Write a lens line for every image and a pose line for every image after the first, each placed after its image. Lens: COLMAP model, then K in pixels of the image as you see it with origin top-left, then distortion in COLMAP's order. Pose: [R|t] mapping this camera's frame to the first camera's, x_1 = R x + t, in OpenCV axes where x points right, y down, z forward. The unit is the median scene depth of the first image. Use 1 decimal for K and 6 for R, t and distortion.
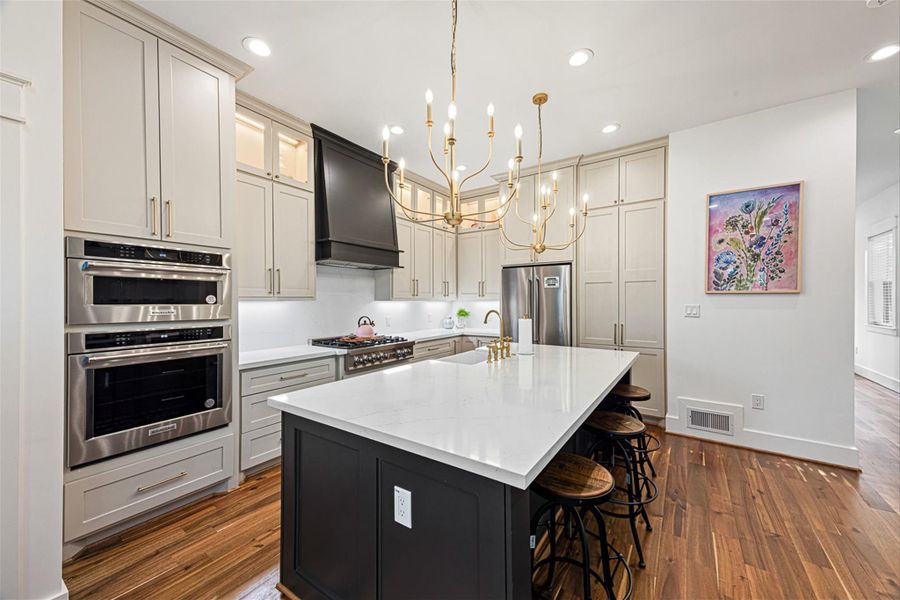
lens RADIAL K [[347.9, 0, 452.2], [0, 347.9, 299.8], [0, 0, 1]] dist [0.024702, 0.000073]
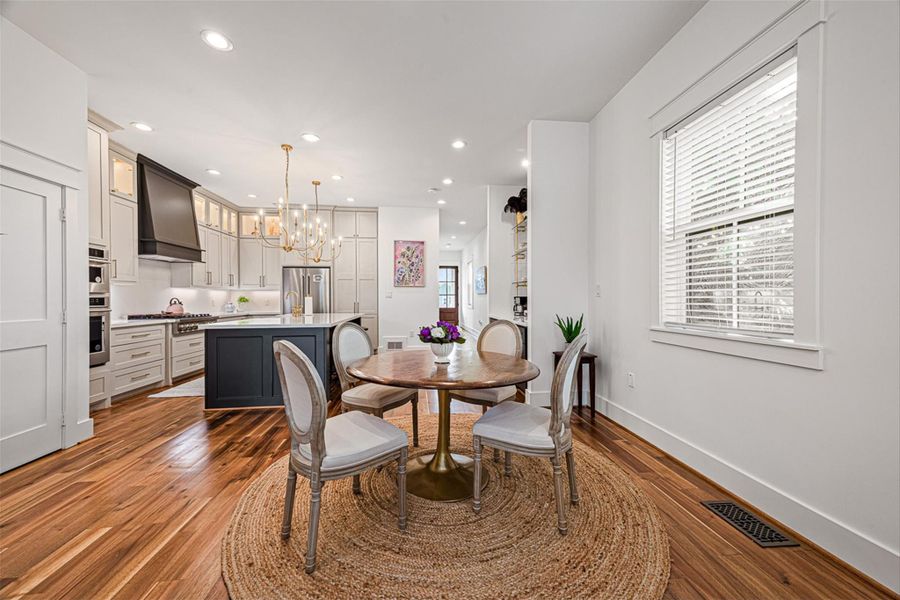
lens RADIAL K [[347.9, 0, 452.4], [0, 347.9, 299.7], [0, 0, 1]] dist [0.024702, 0.000073]
pose [[0.763778, 0.000191, 0.645479, -0.353471], [-0.000655, 1.000000, 0.000479, 0.059220], [-0.645479, -0.000789, 0.763778, -0.805360]]
